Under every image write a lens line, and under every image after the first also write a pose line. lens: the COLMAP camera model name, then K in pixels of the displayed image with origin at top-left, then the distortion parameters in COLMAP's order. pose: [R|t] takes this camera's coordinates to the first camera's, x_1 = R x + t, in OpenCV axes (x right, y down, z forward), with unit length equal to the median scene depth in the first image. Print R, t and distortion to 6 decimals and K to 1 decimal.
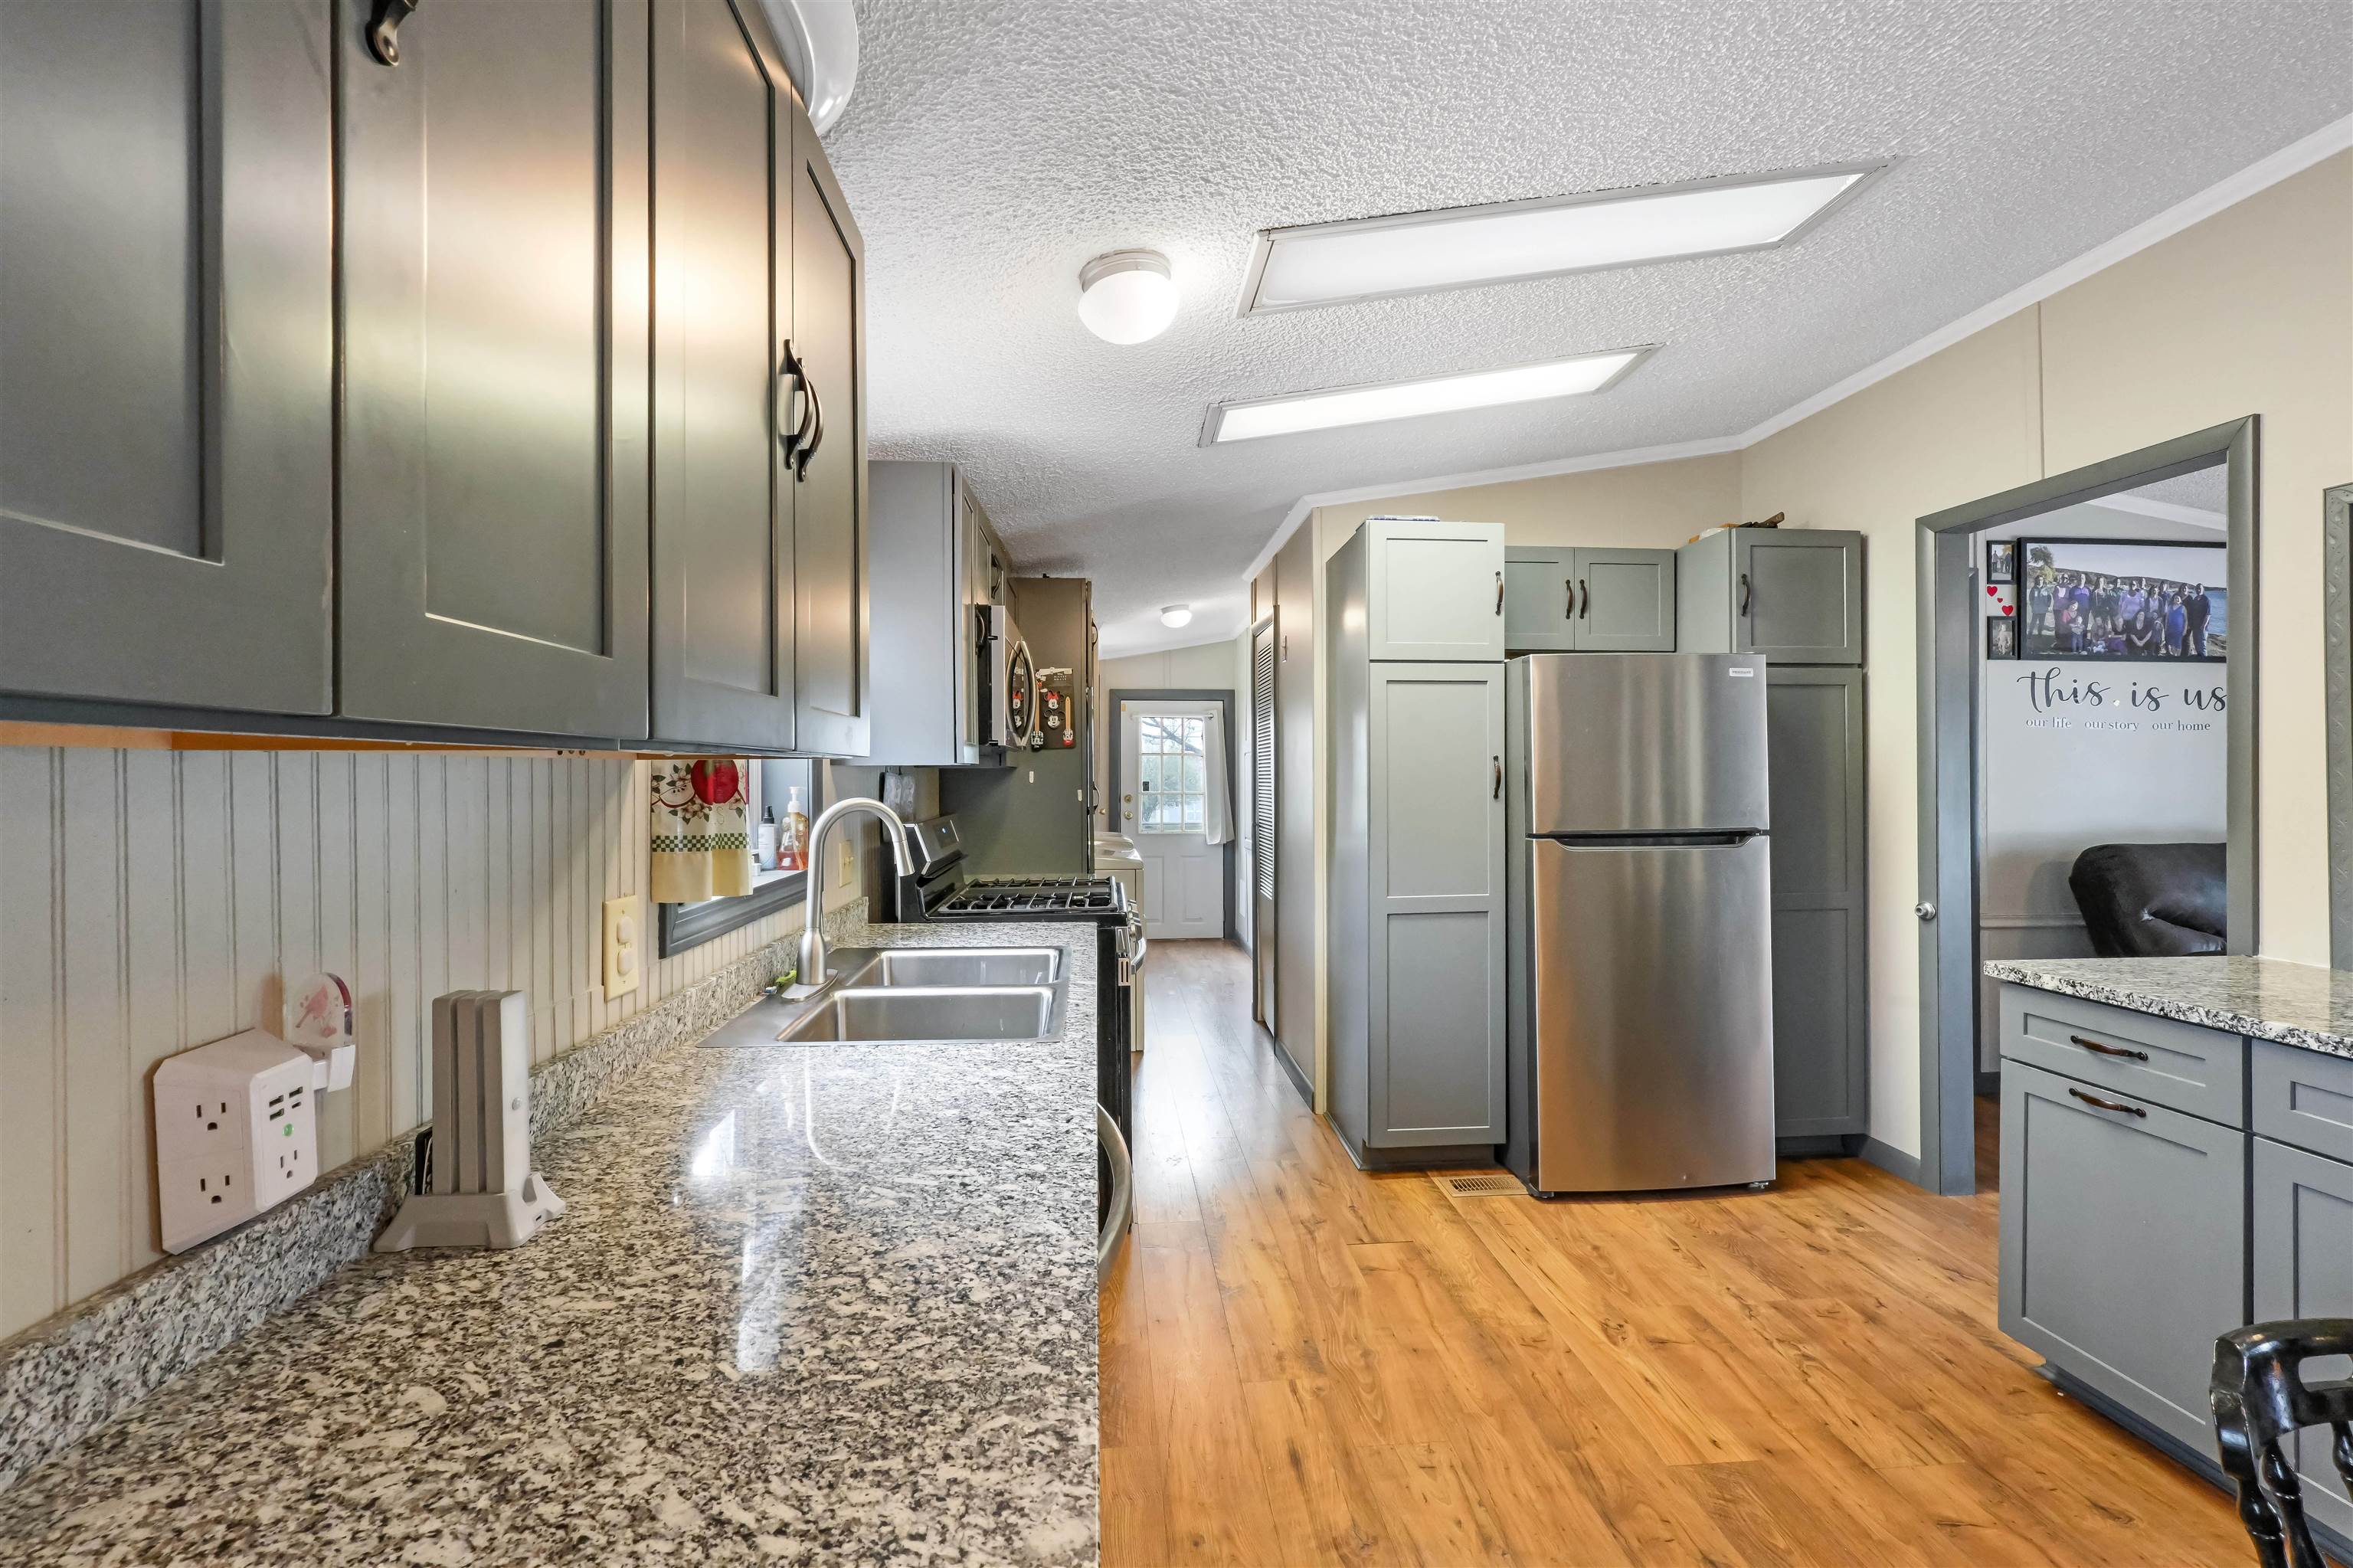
lens RADIAL K [[952.1, 0, 1175.0], [0, 952.1, 778.5], [0, 0, 1]] dist [0.000738, -0.000076]
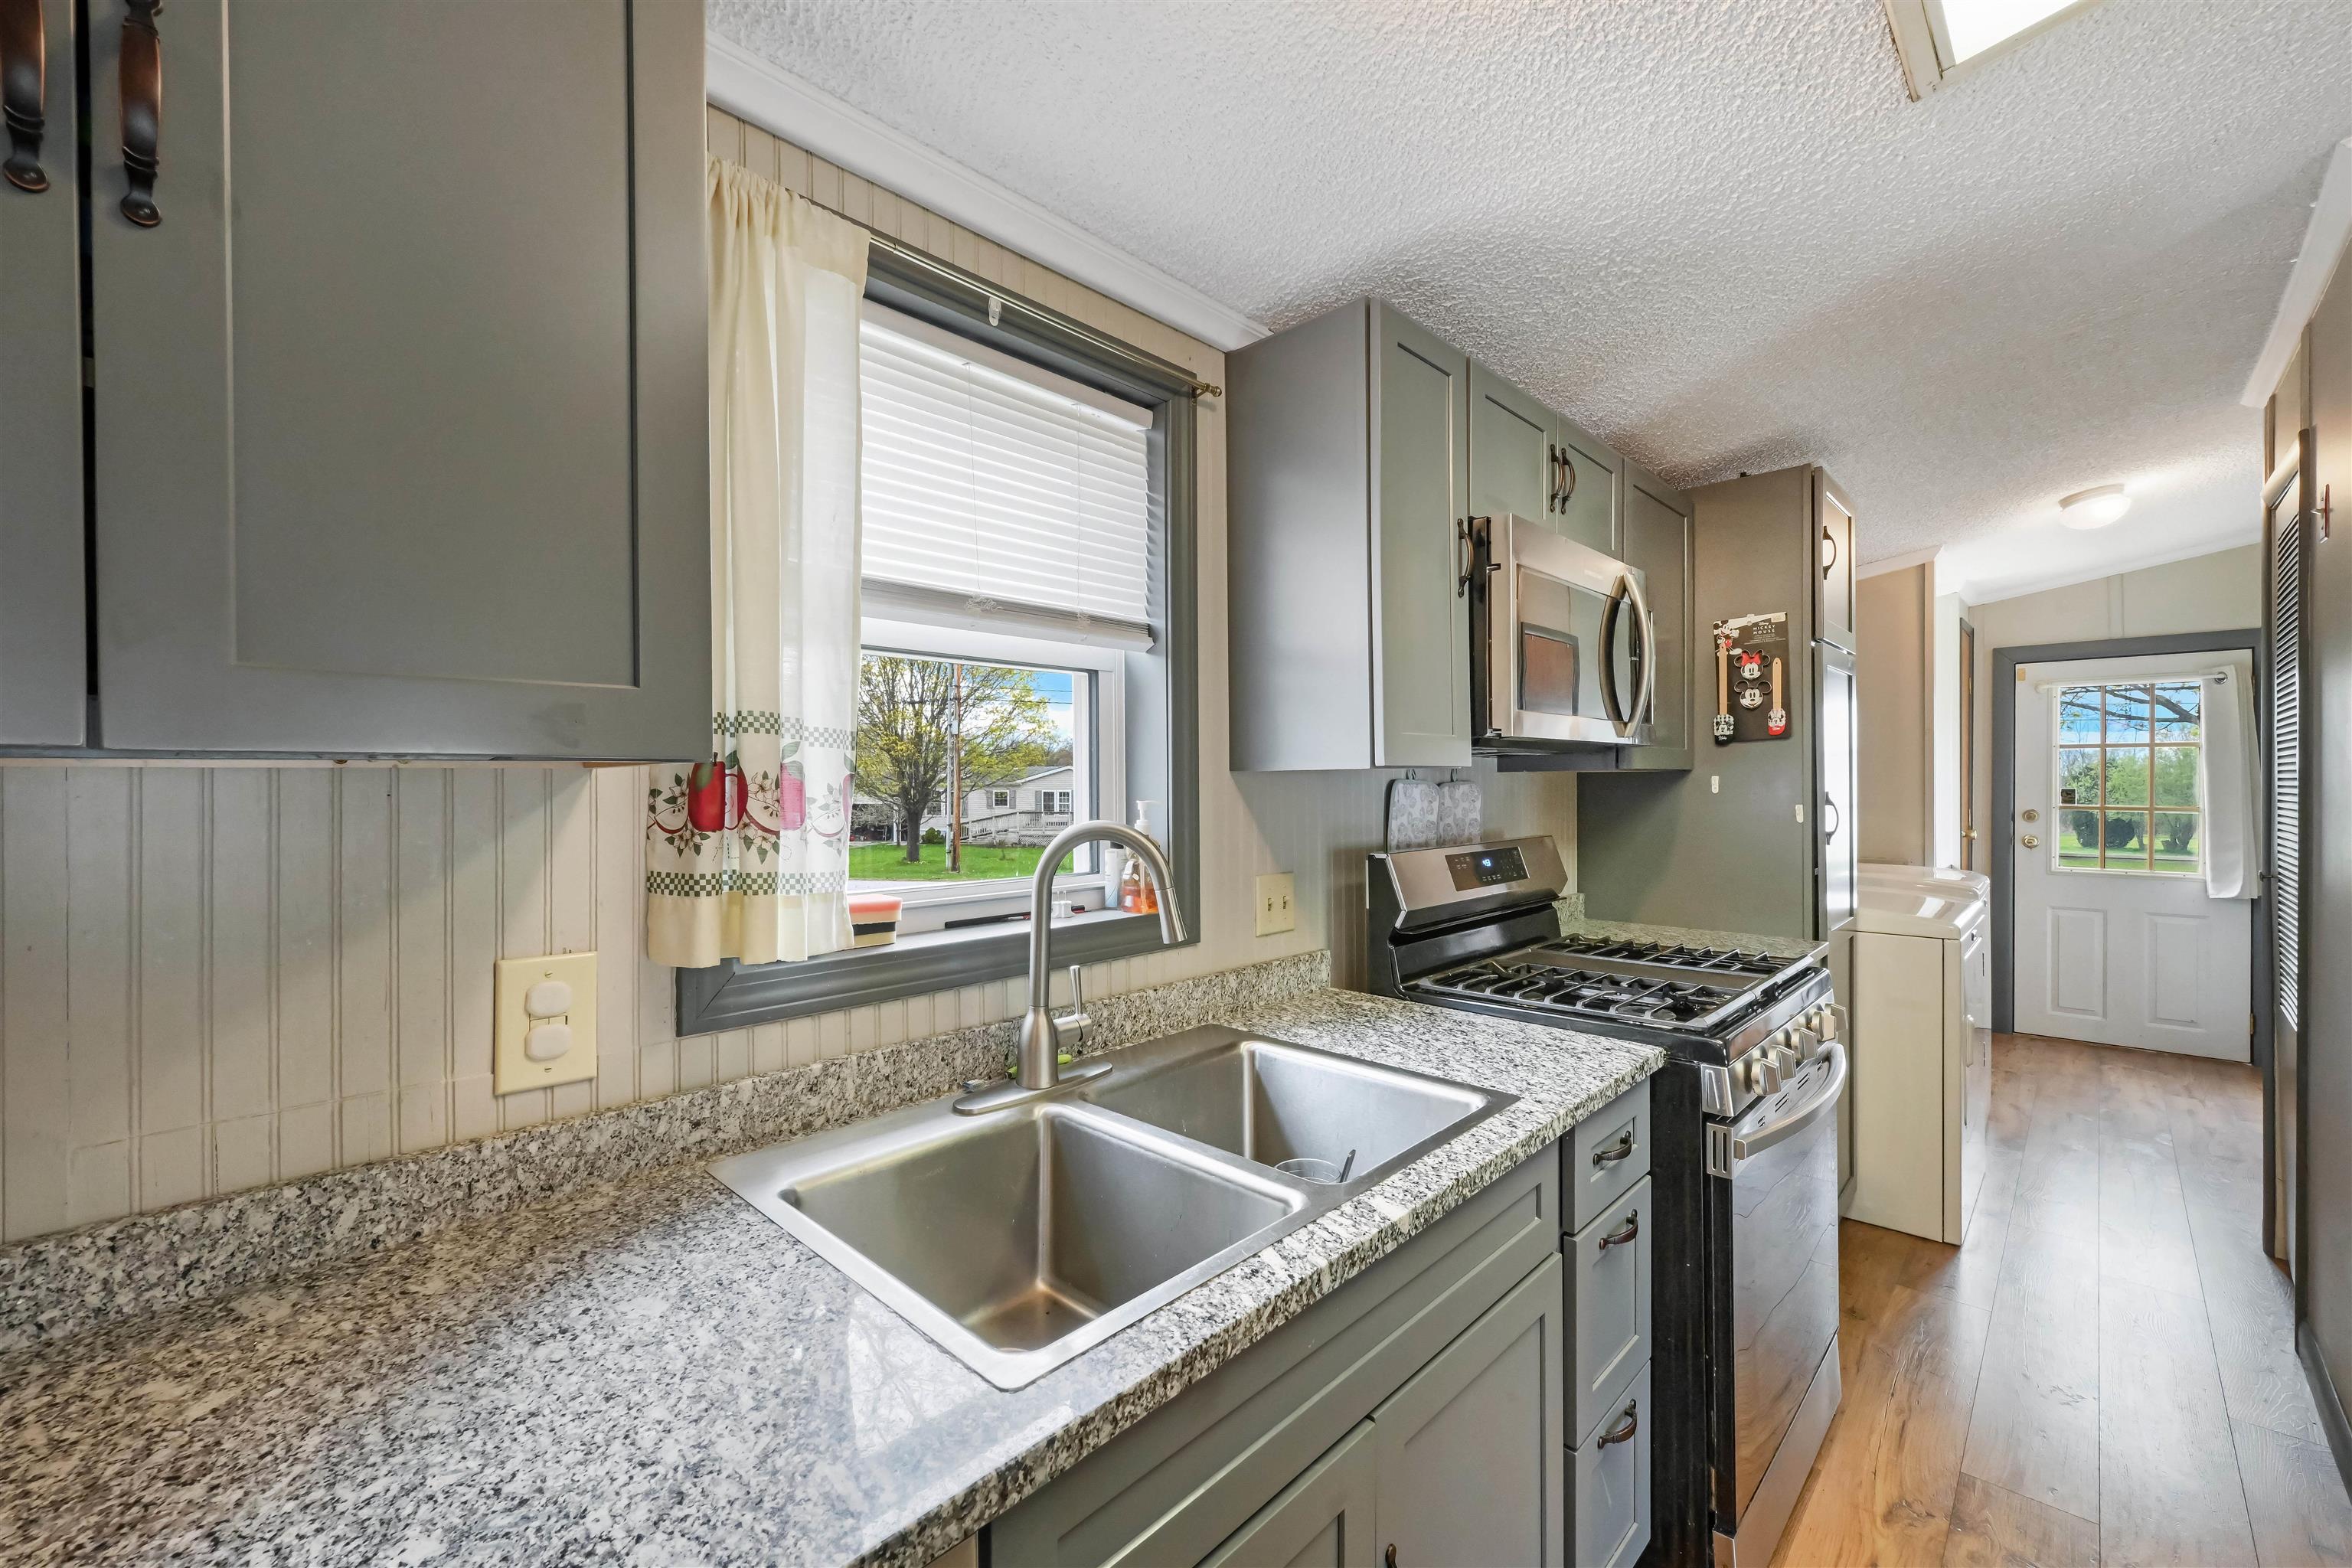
lens RADIAL K [[951.6, 0, 1179.3], [0, 951.6, 792.8], [0, 0, 1]] dist [0.000738, -0.000076]
pose [[0.666022, 0.003764, -0.745923, 0.180601], [0.002885, 0.999967, 0.007622, -0.003339], [0.745927, -0.007228, 0.665989, 0.529496]]
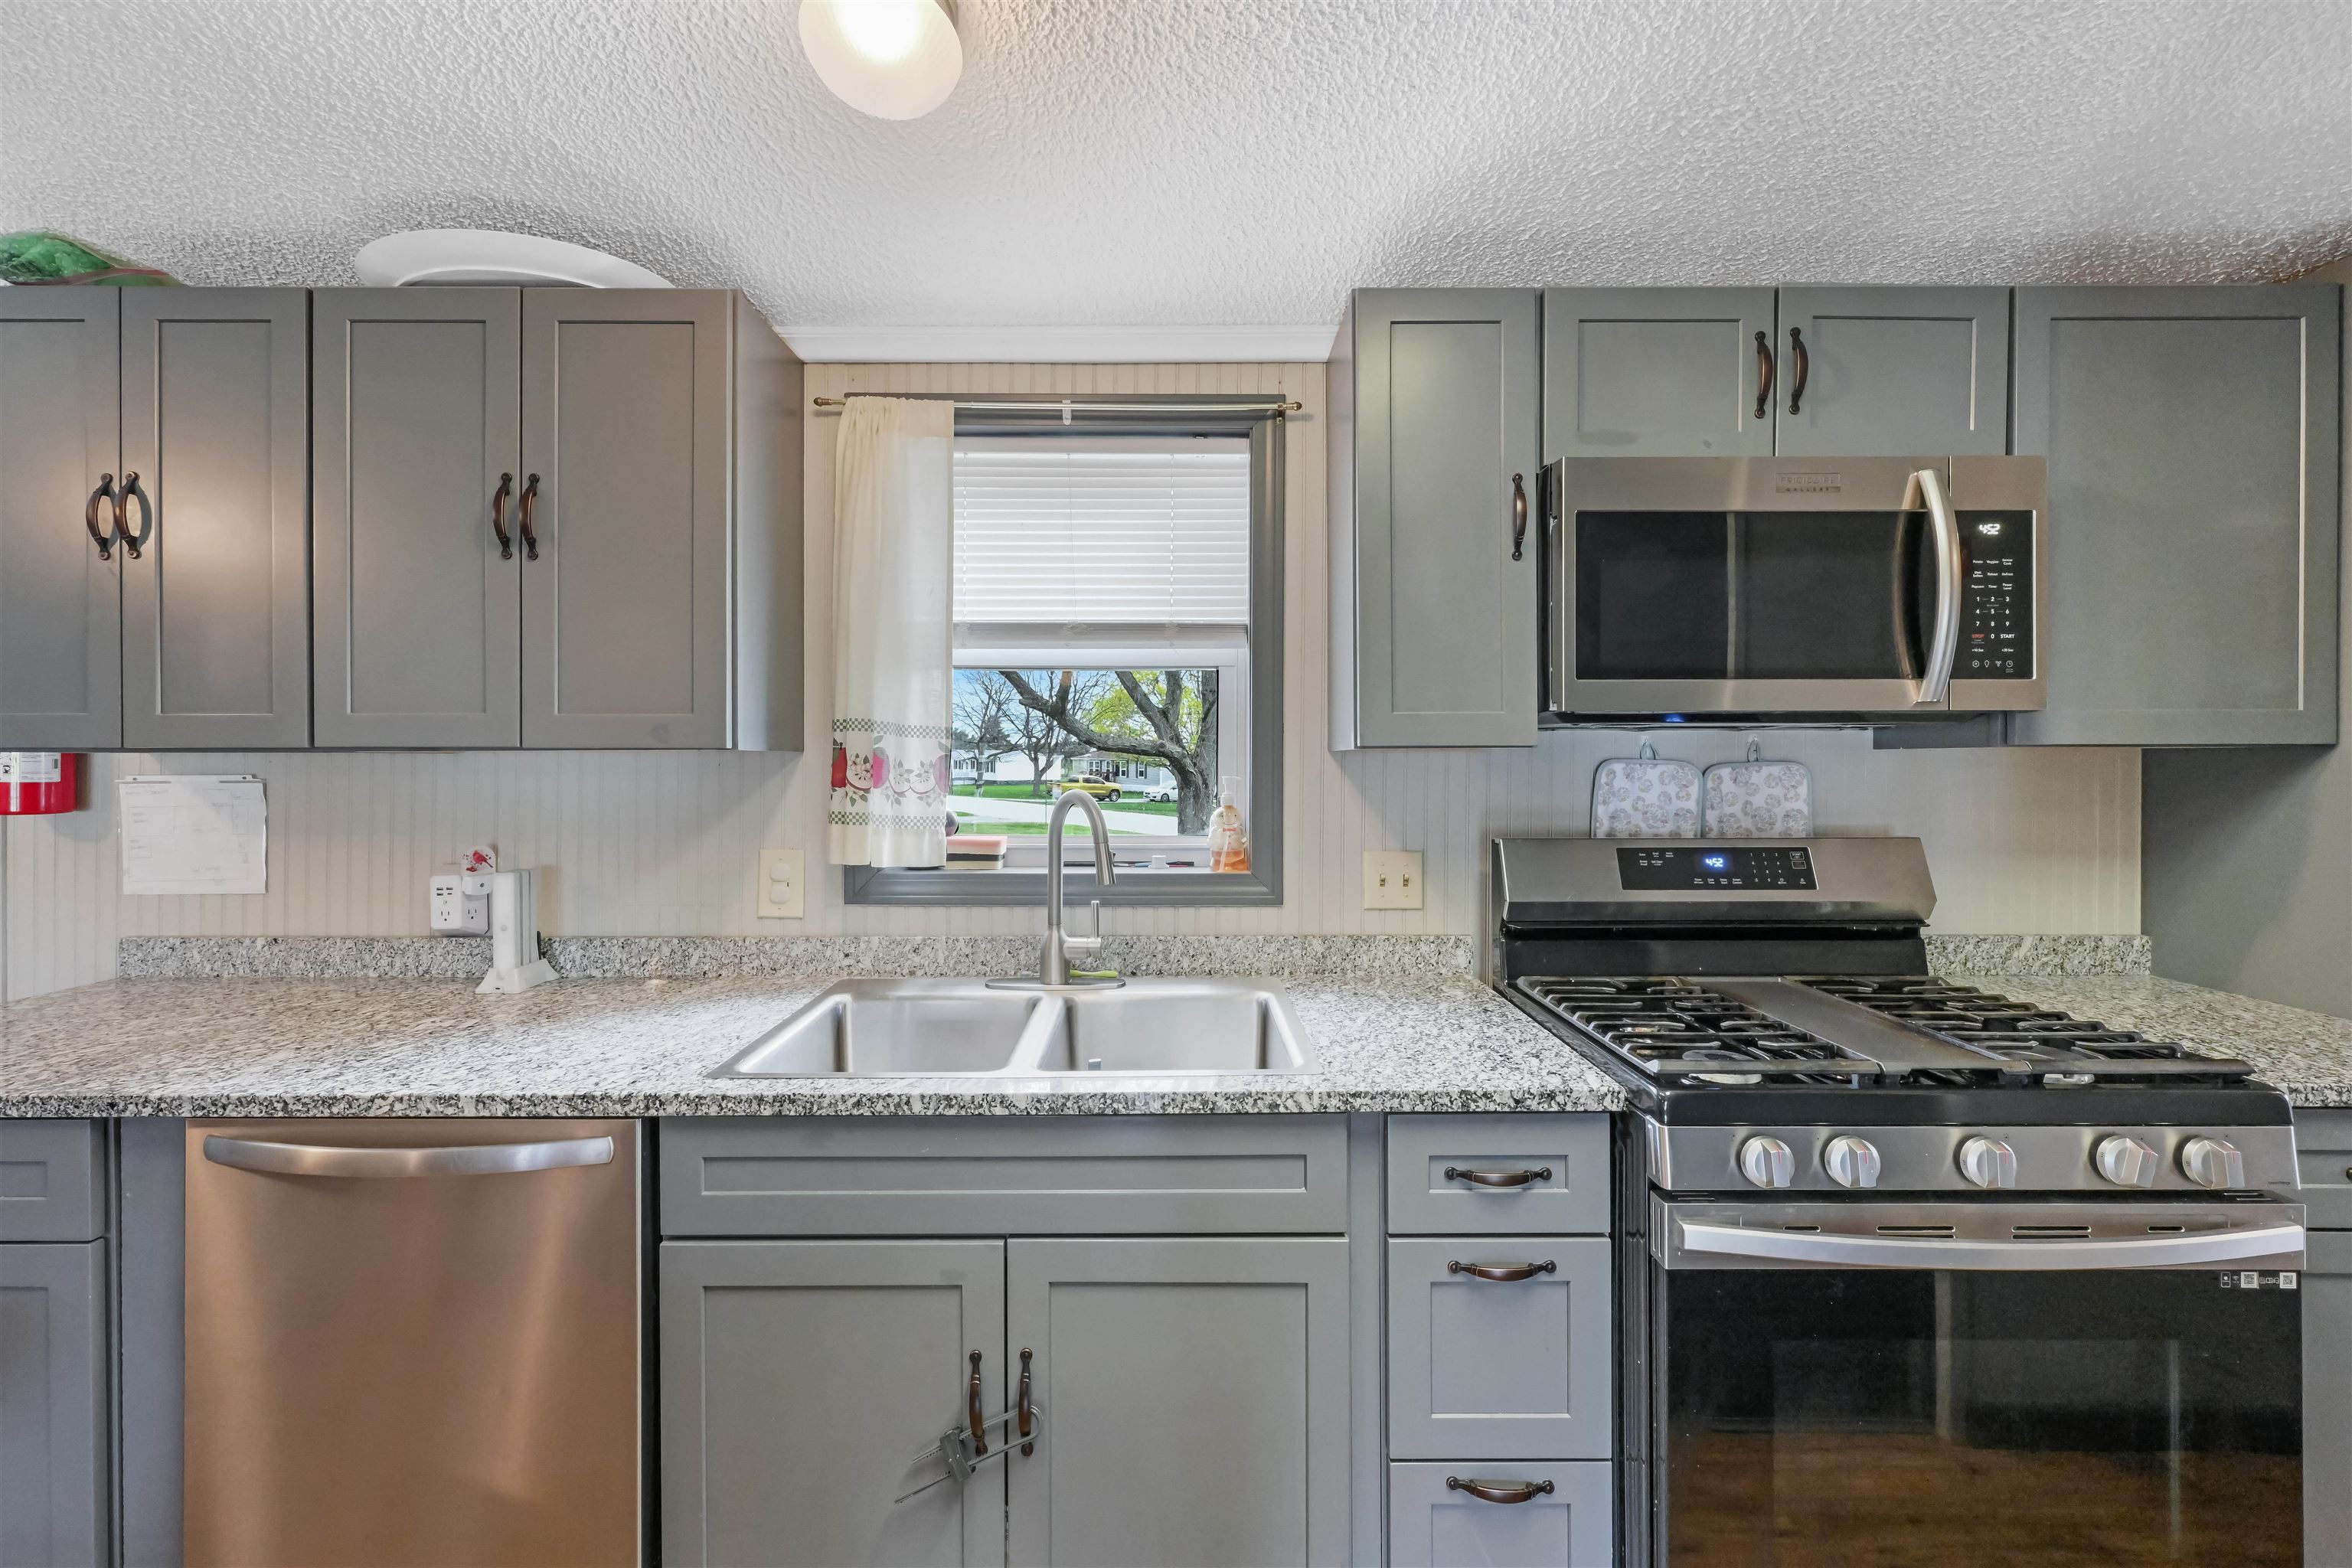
lens RADIAL K [[951.6, 0, 1174.0], [0, 951.6, 768.7], [0, 0, 1]] dist [0.000738, -0.000076]
pose [[-0.069993, 0.009001, -0.997507, 0.483061], [-0.003572, 0.999951, 0.009274, -0.006748], [0.997541, 0.004212, -0.069958, 1.022738]]
